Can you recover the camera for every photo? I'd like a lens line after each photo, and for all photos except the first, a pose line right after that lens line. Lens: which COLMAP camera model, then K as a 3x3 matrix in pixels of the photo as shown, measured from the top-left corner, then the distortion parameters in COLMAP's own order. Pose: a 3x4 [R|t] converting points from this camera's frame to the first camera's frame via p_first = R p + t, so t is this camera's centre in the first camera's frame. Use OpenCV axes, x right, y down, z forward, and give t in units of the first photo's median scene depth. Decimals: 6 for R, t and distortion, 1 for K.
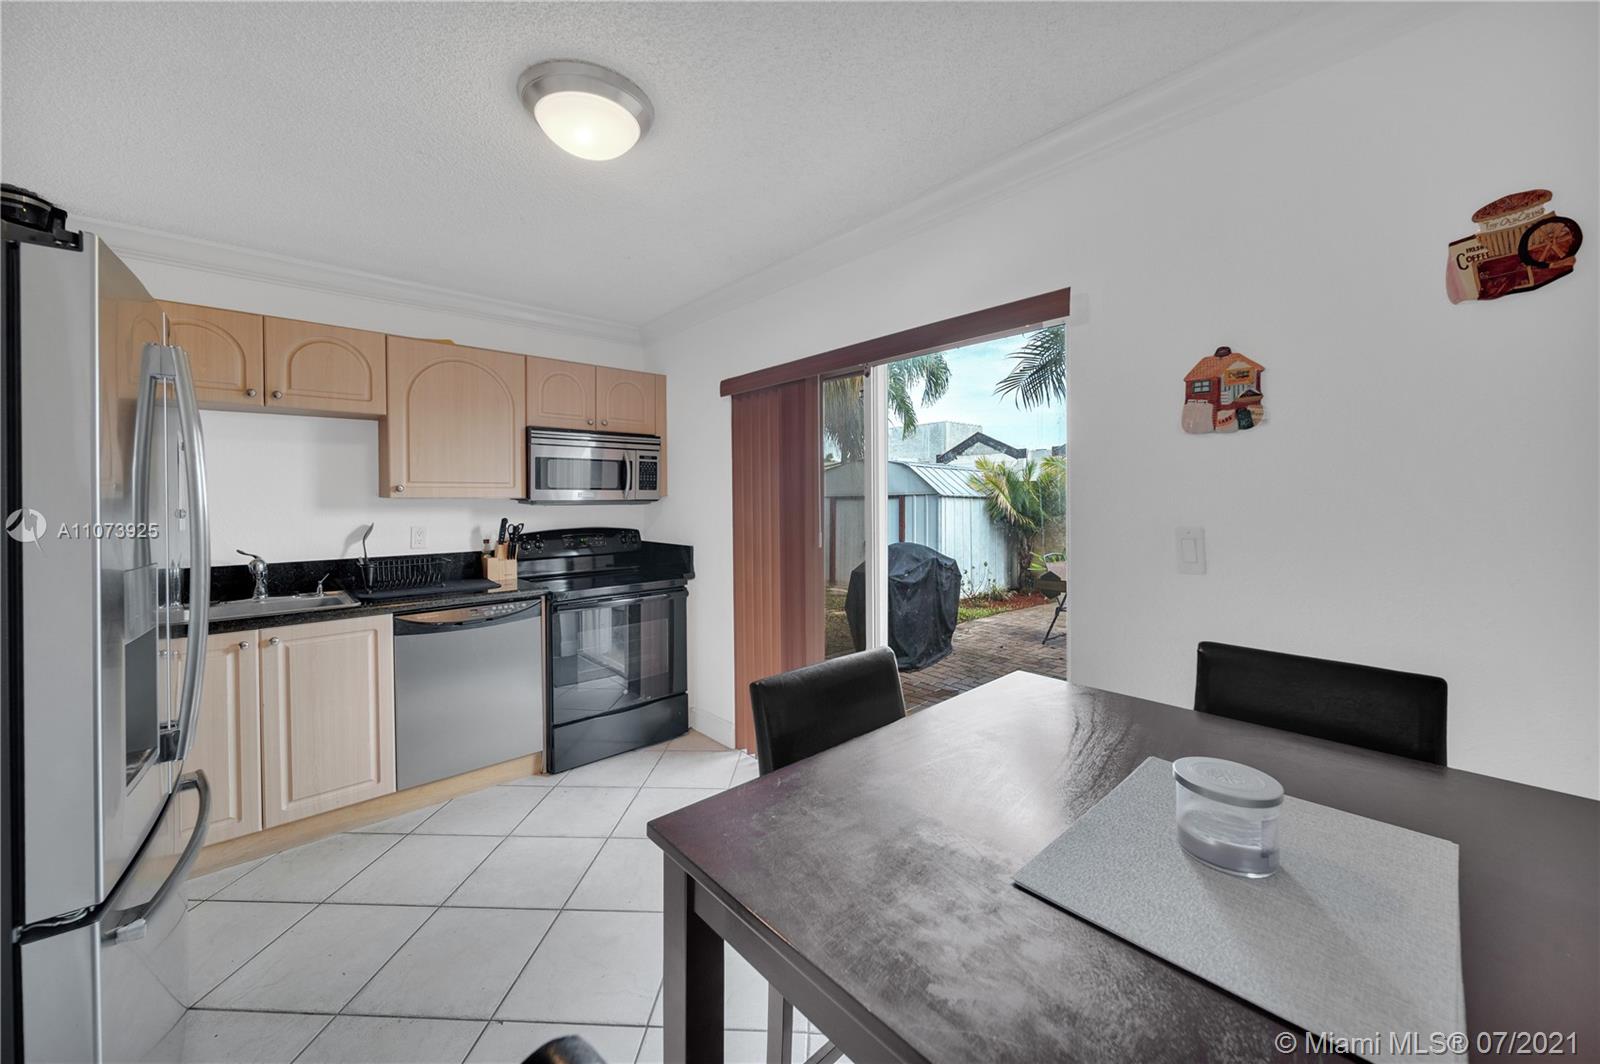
lens RADIAL K [[564.6, 0, 824.5], [0, 564.6, 507.0], [0, 0, 1]] dist [-0.001436, -0.000030]
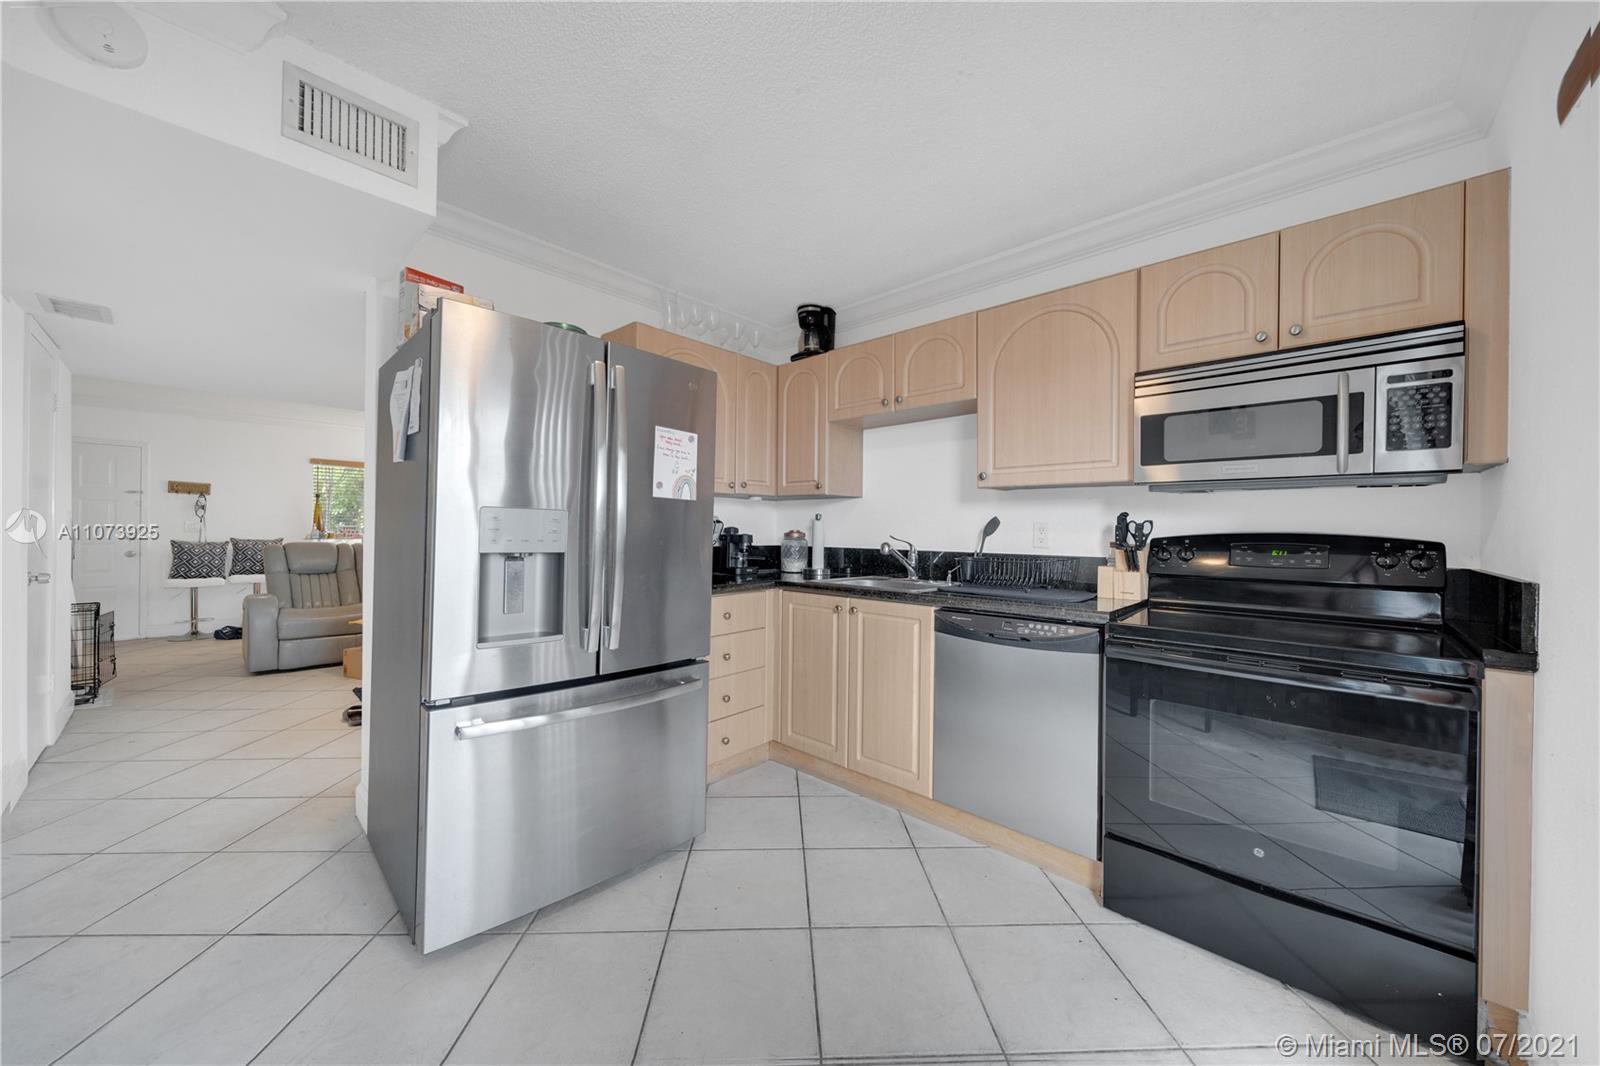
lens RADIAL K [[564.6, 0, 801.2], [0, 564.6, 533.4], [0, 0, 1]] dist [-0.001436, -0.000030]
pose [[0.058370, 0.009877, -0.998246, 0.118469], [-0.022668, 0.999706, 0.008566, 0.049354], [0.998038, 0.022128, 0.058577, 0.558226]]
